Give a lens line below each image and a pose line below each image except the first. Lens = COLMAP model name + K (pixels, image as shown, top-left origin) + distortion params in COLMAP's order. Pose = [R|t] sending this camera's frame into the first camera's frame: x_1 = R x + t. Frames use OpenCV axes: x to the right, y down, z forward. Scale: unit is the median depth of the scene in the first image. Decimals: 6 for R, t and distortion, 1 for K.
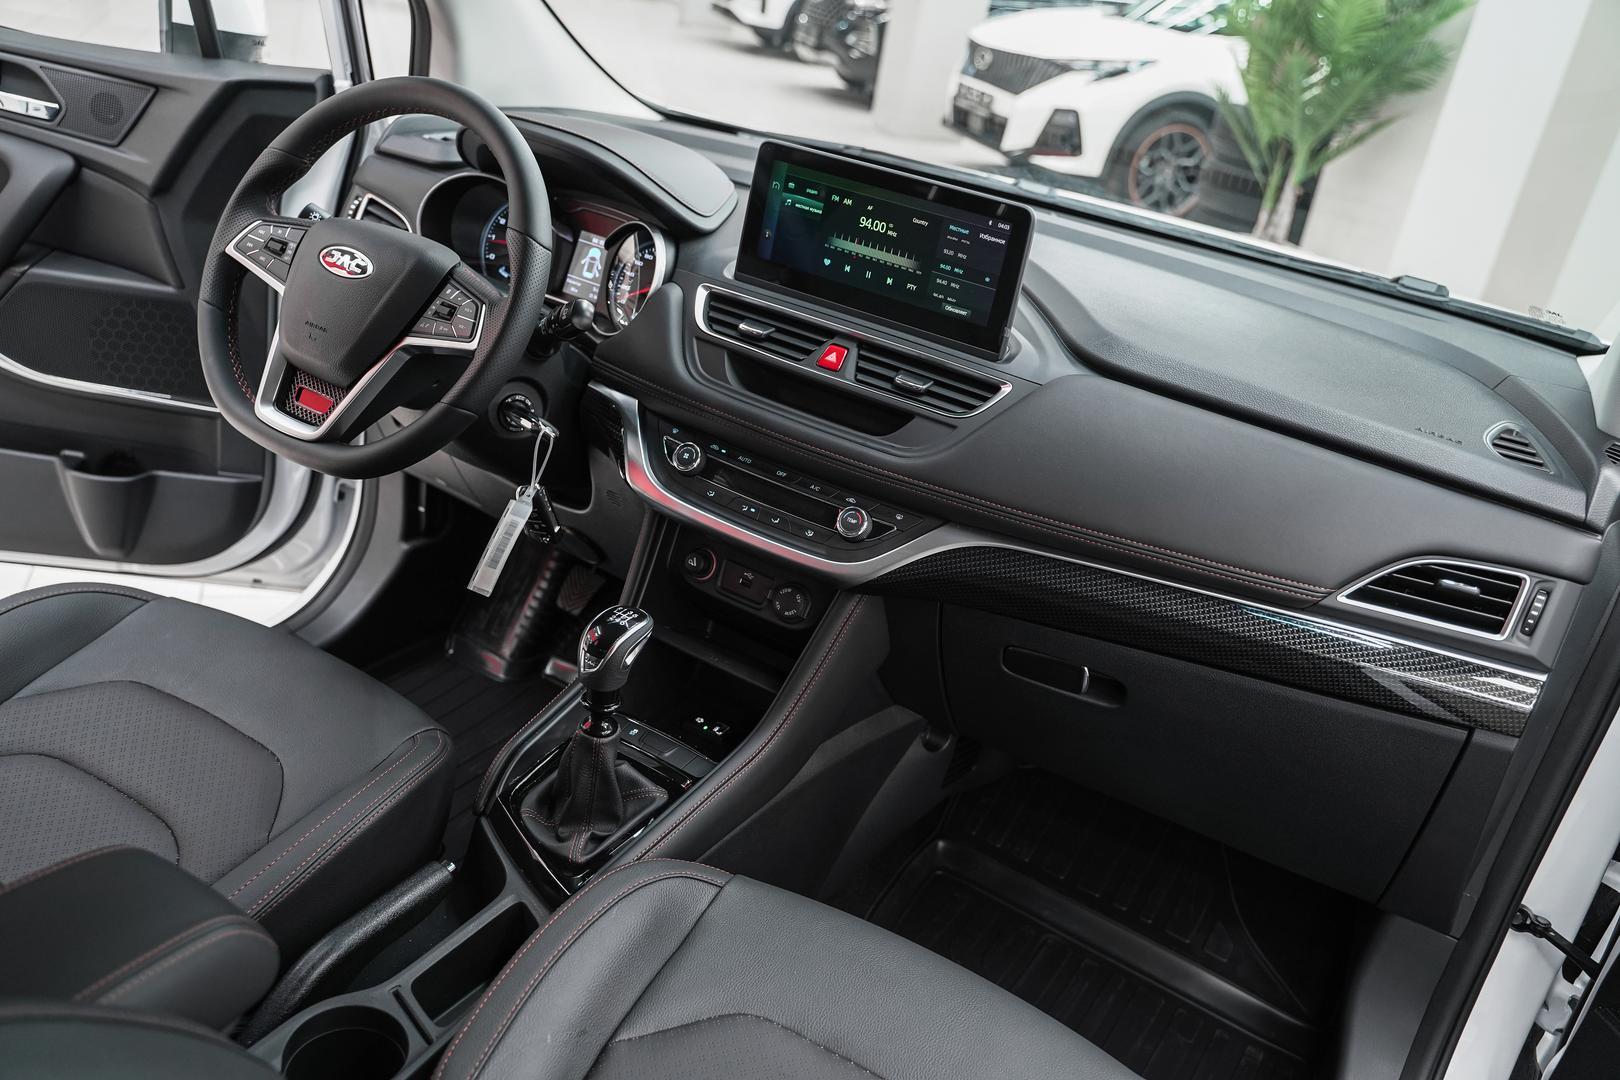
lens RADIAL K [[1301.3, 0, 814.5], [0, 1301.3, 540.2], [0, 0, 1]] dist [-0.012841, 0.007485]
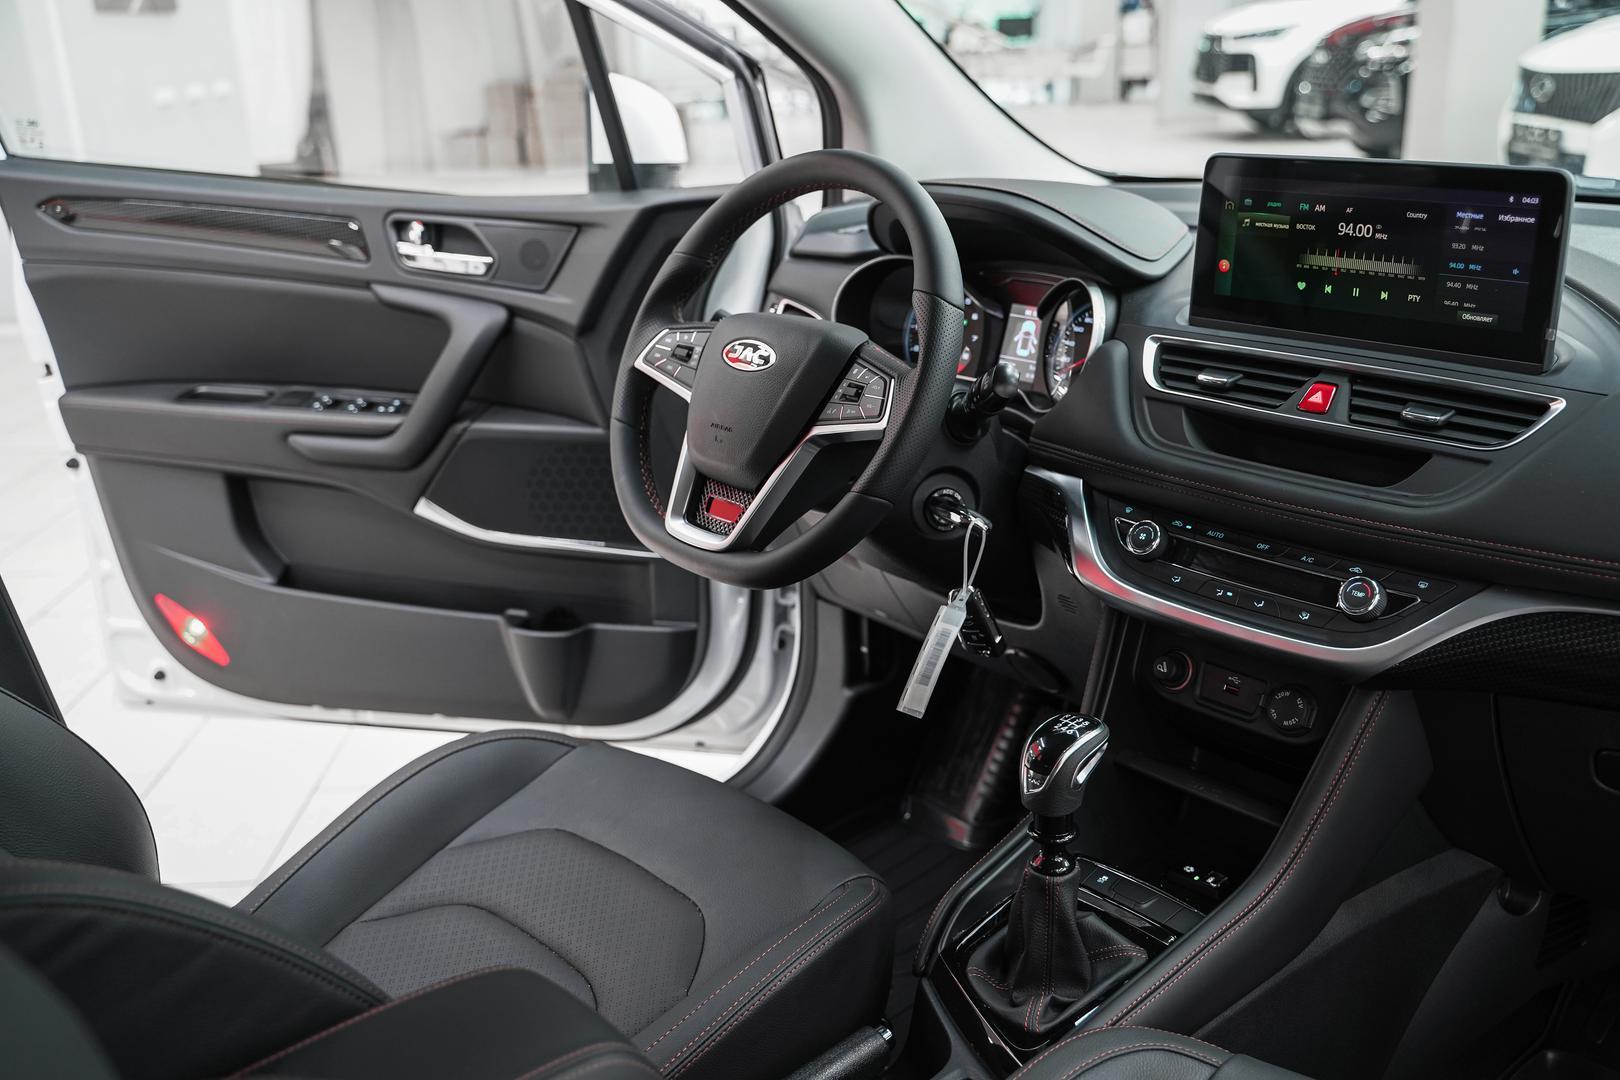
lens RADIAL K [[1521.2, 0, 810.0], [0, 1521.2, 540.0], [0, 0, 1]] dist [-0.007838, 0.018259]
pose [[0.935234, -0.087062, -0.343158, 0.034577], [0.043104, 0.990082, -0.133718, 0.056694], [0.351396, 0.110266, 0.929711, 0.028654]]
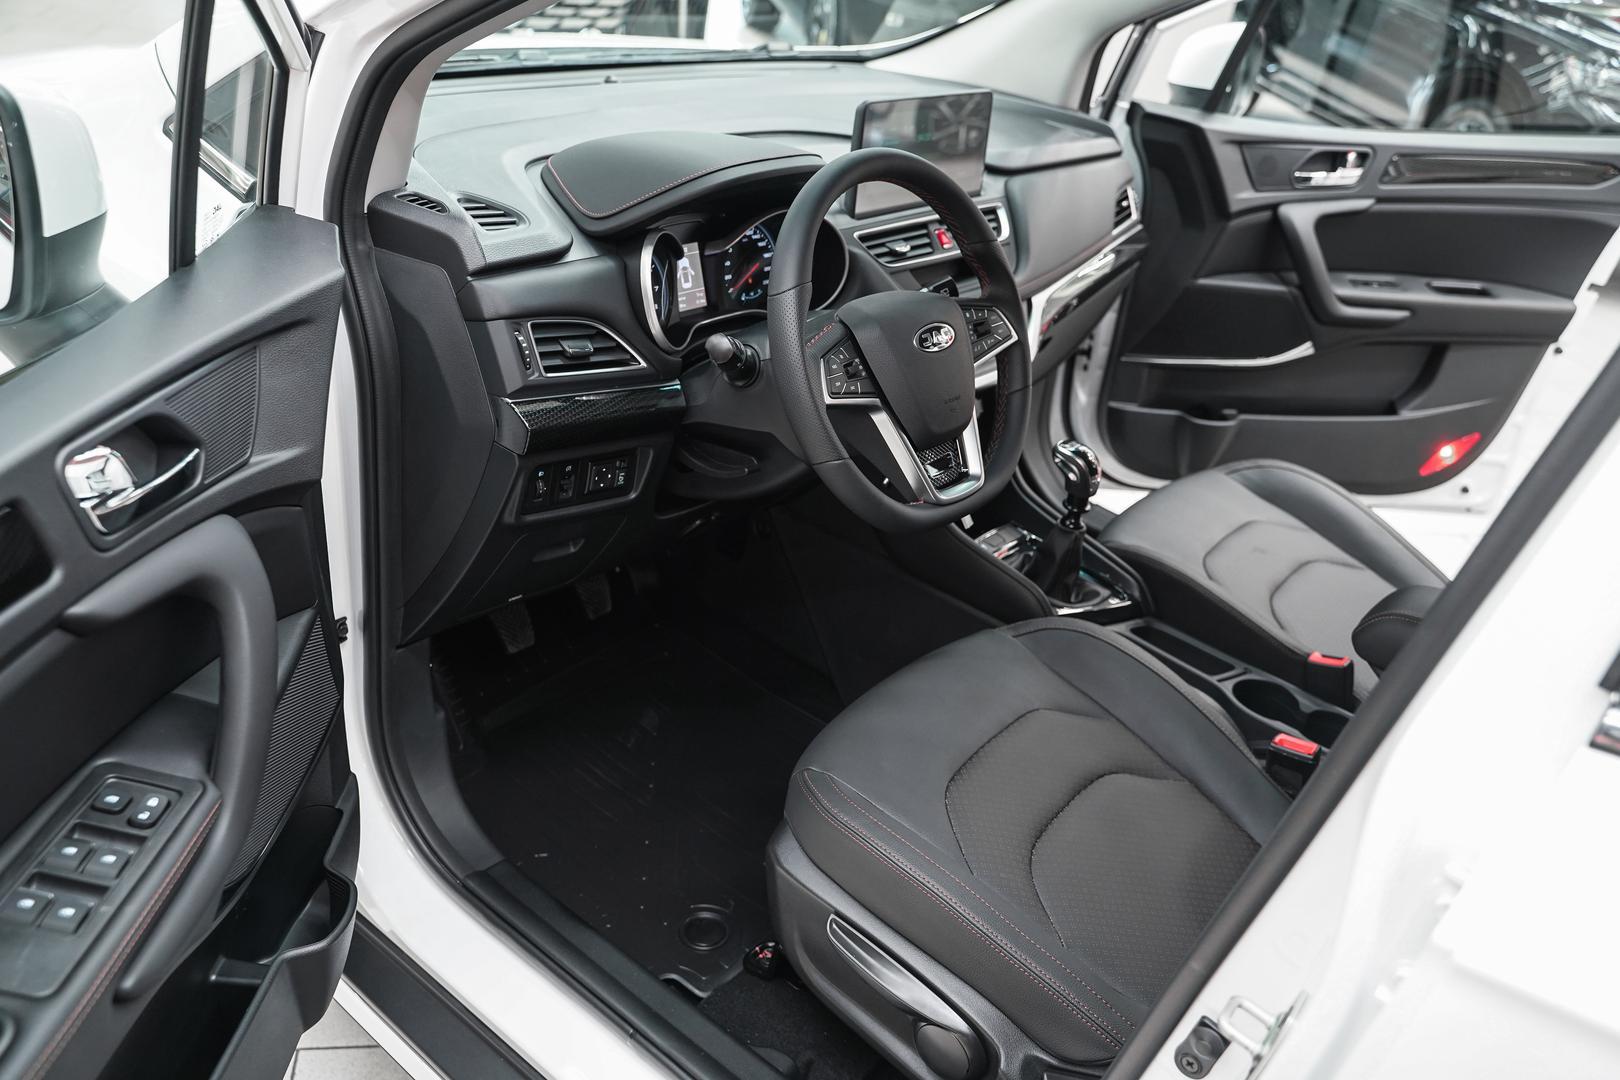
lens RADIAL K [[1301.3, 0, 814.5], [0, 1301.3, 540.2], [0, 0, 1]] dist [-0.012841, 0.007485]
pose [[0.164987, -0.592885, 0.788205, -1.253269], [0.312567, 0.789395, 0.528353, -0.644307], [-0.935458, 0.159196, 0.315556, 0.727882]]
